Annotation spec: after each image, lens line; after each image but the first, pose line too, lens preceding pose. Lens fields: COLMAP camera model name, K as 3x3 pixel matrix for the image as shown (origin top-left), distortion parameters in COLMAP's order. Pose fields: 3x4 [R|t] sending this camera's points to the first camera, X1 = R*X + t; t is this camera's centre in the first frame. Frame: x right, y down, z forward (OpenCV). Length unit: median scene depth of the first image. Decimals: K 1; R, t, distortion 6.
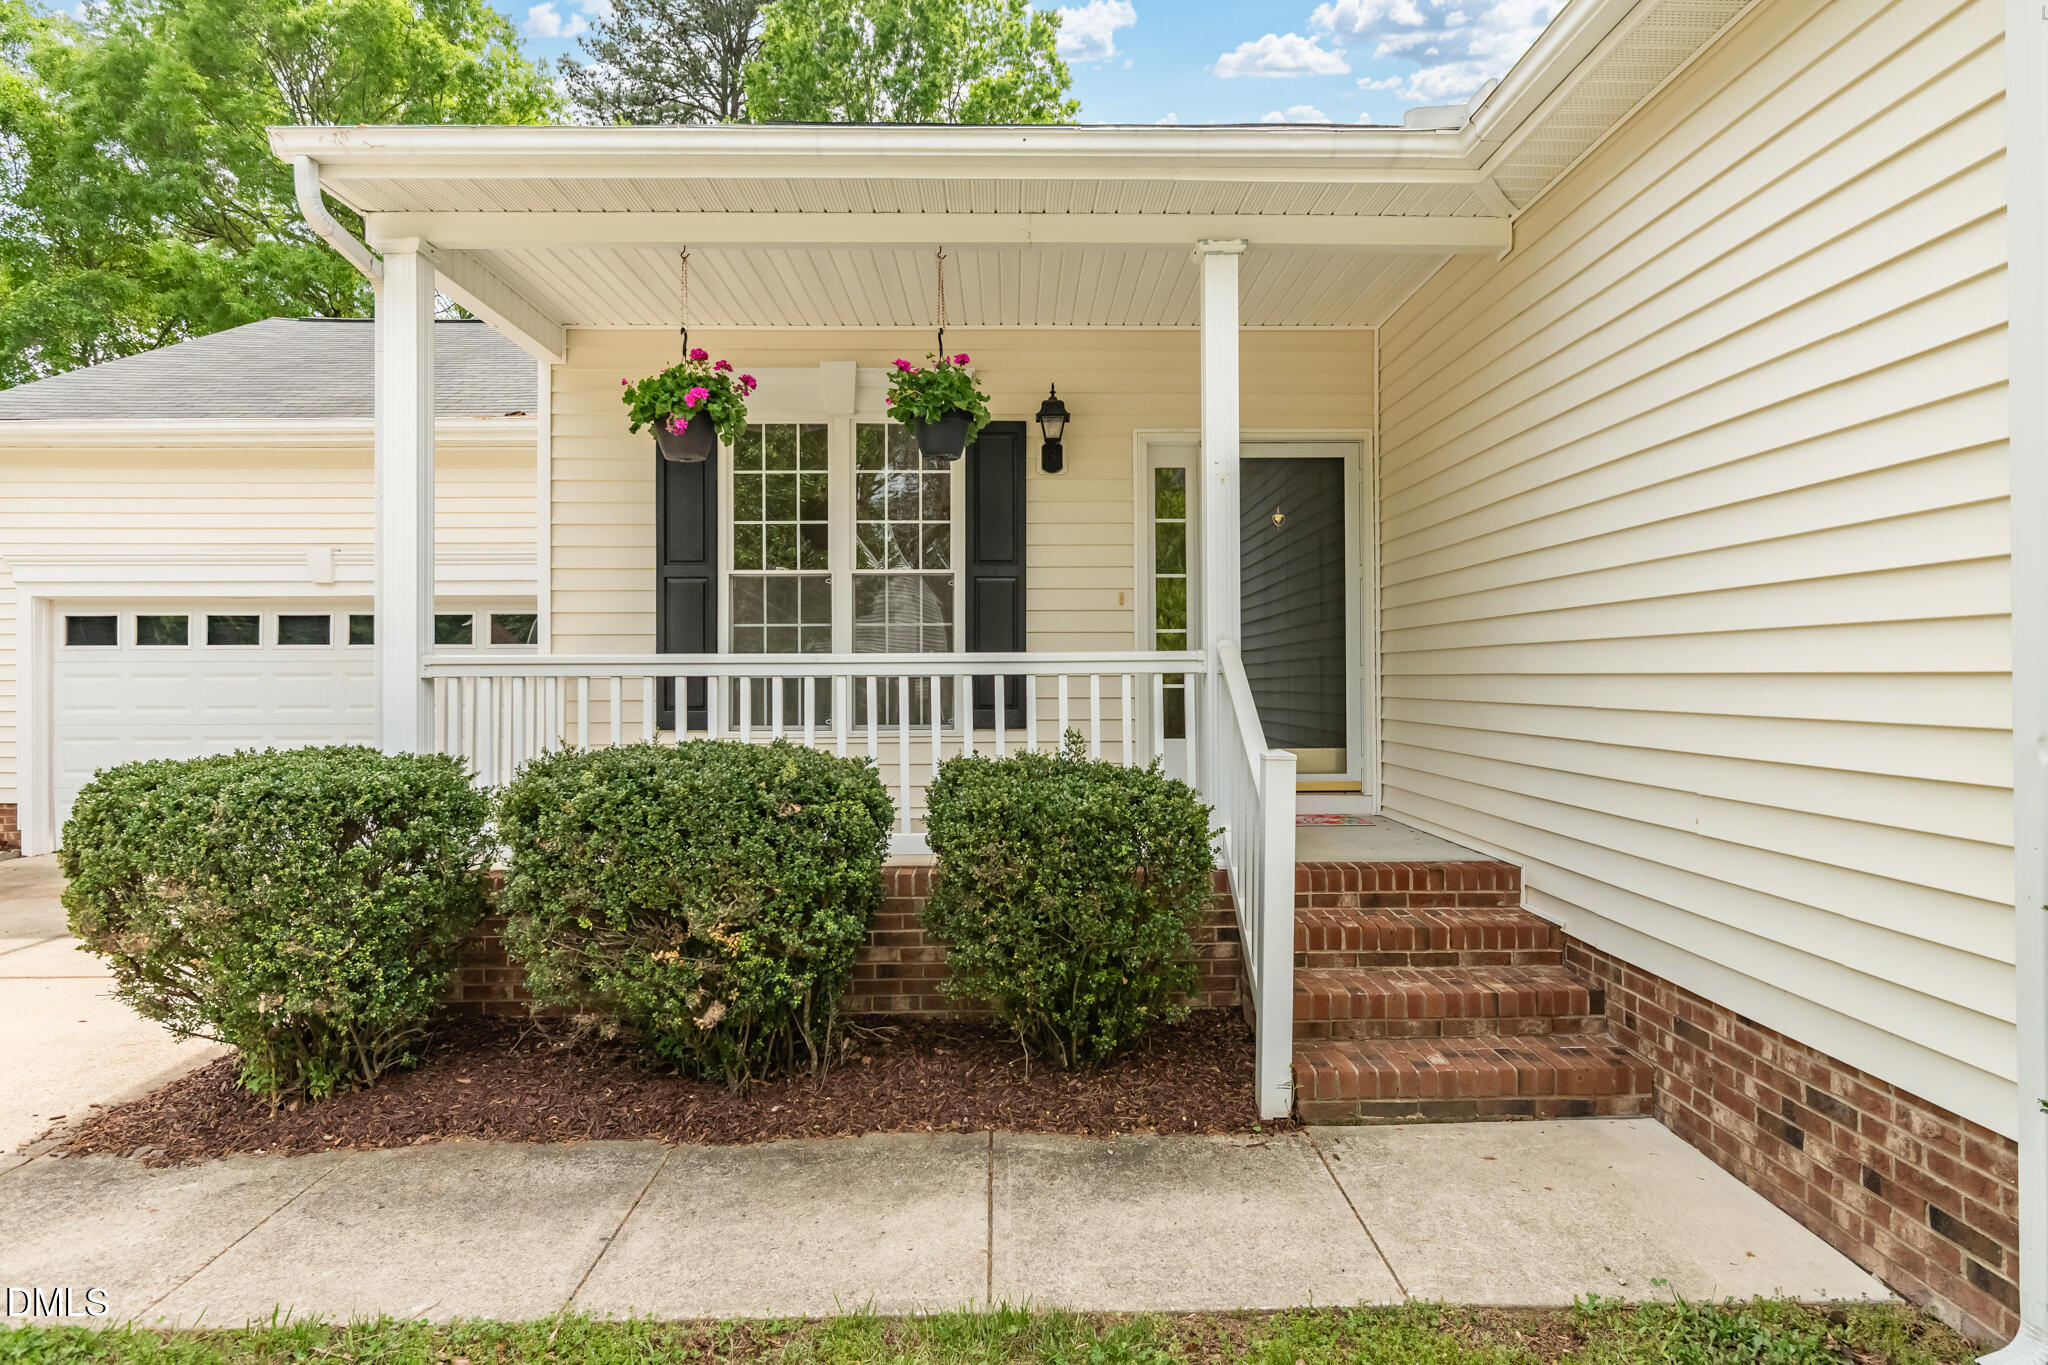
lens RADIAL K [[1149.5, 0, 1031.7], [0, 1149.5, 661.7], [0, 0, 1]] dist [-0.004616, 0.003941]
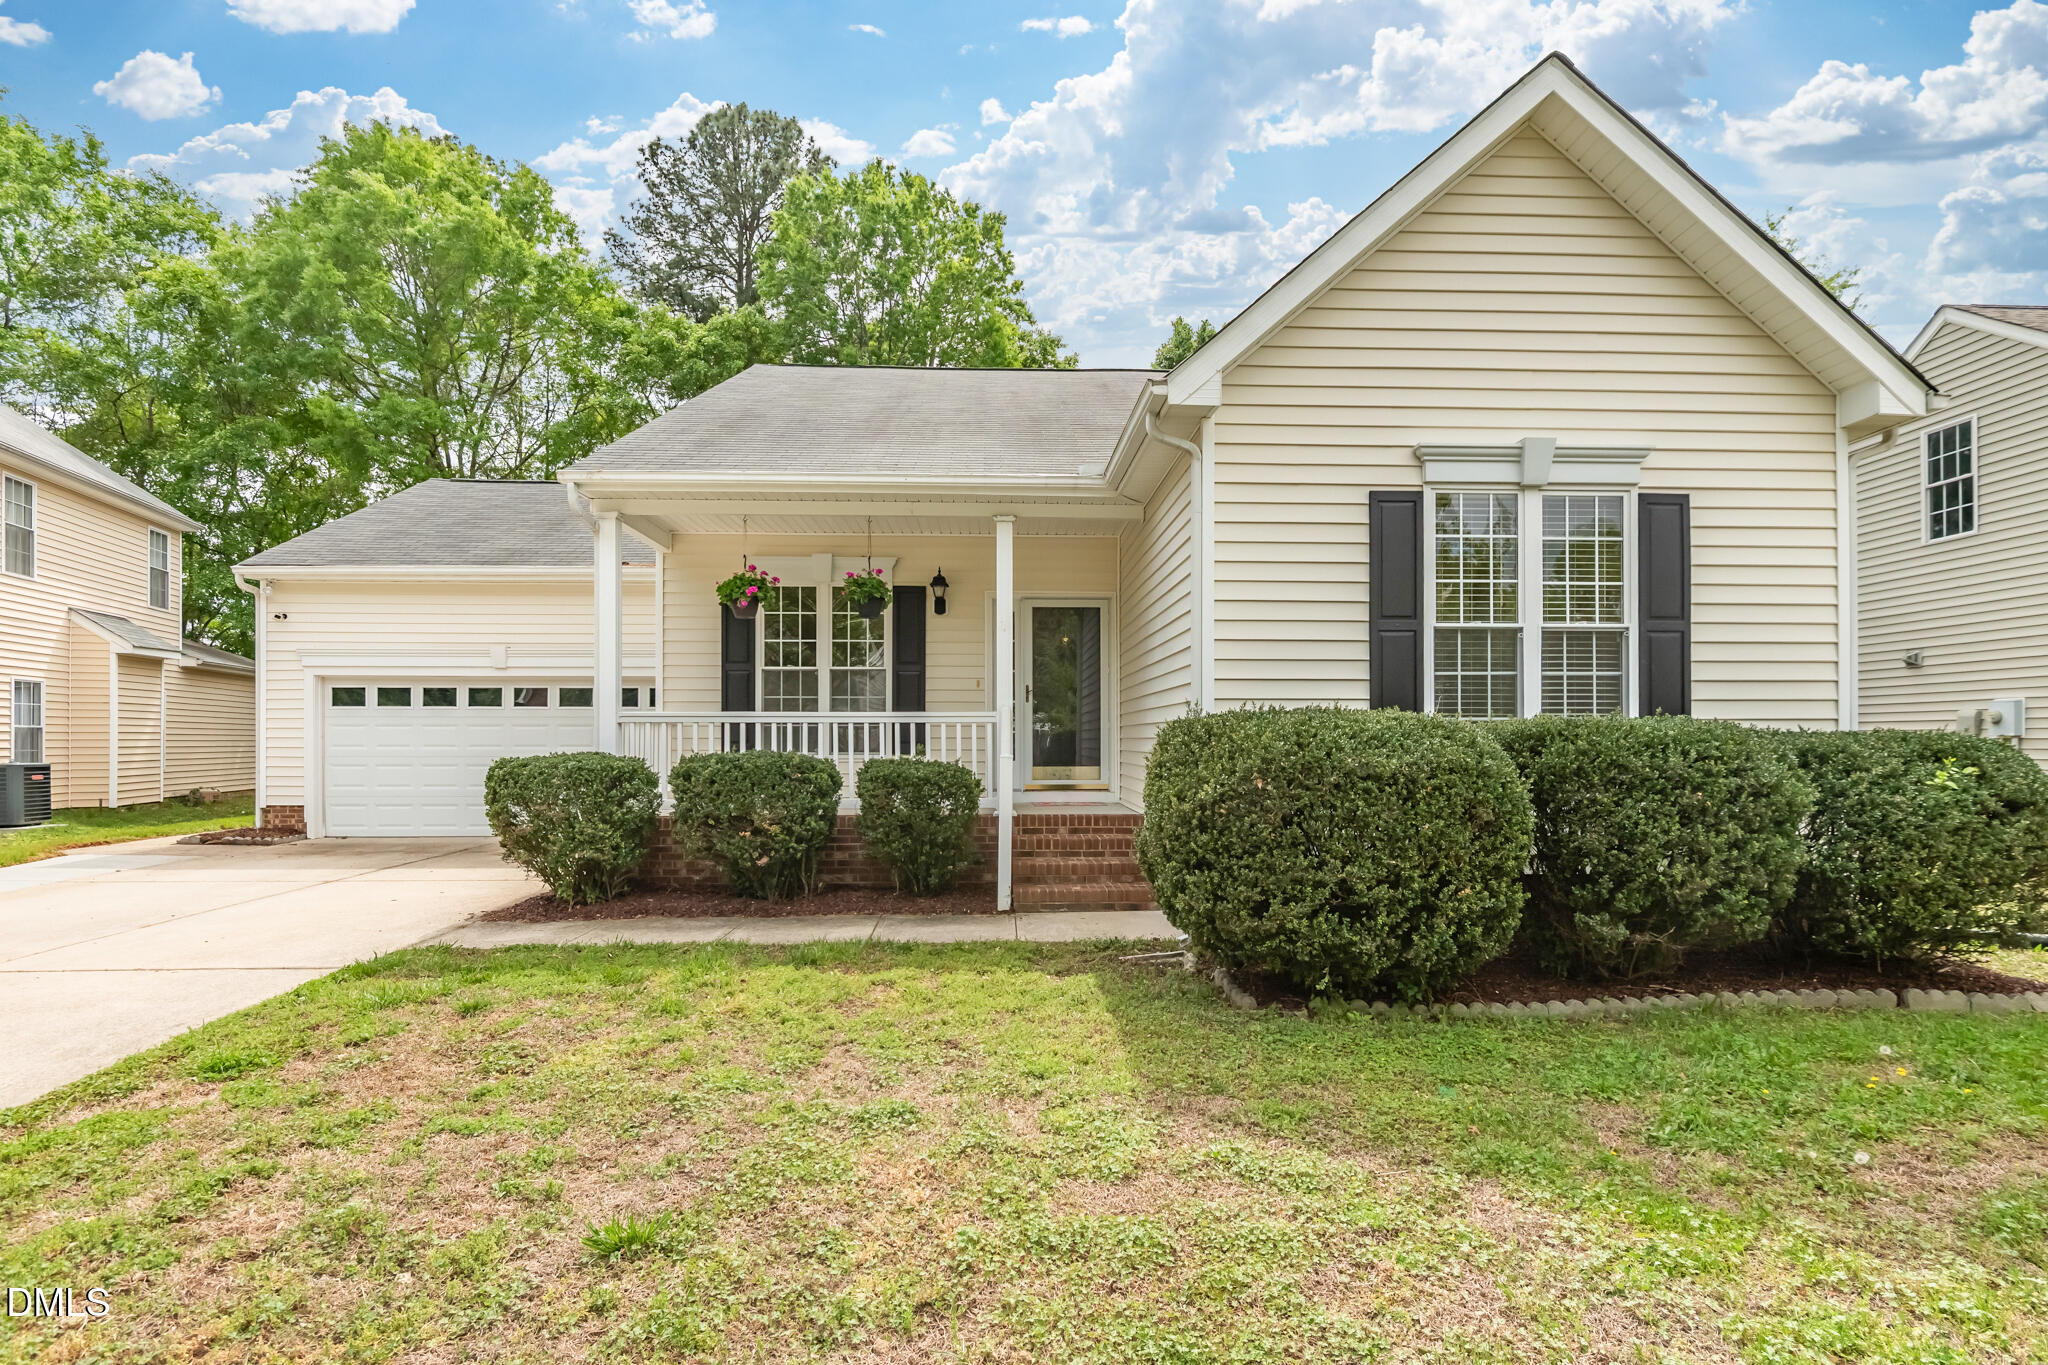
lens RADIAL K [[1020.2, 0, 1032.2], [0, 1020.2, 734.7], [0, 0, 1]] dist [0.005930, -0.003410]
pose [[0.999686, 0.004634, 0.024628, 0.127007], [-0.004871, 0.999942, 0.009554, 0.010711], [-0.024582, -0.009671, 0.999651, -0.632705]]
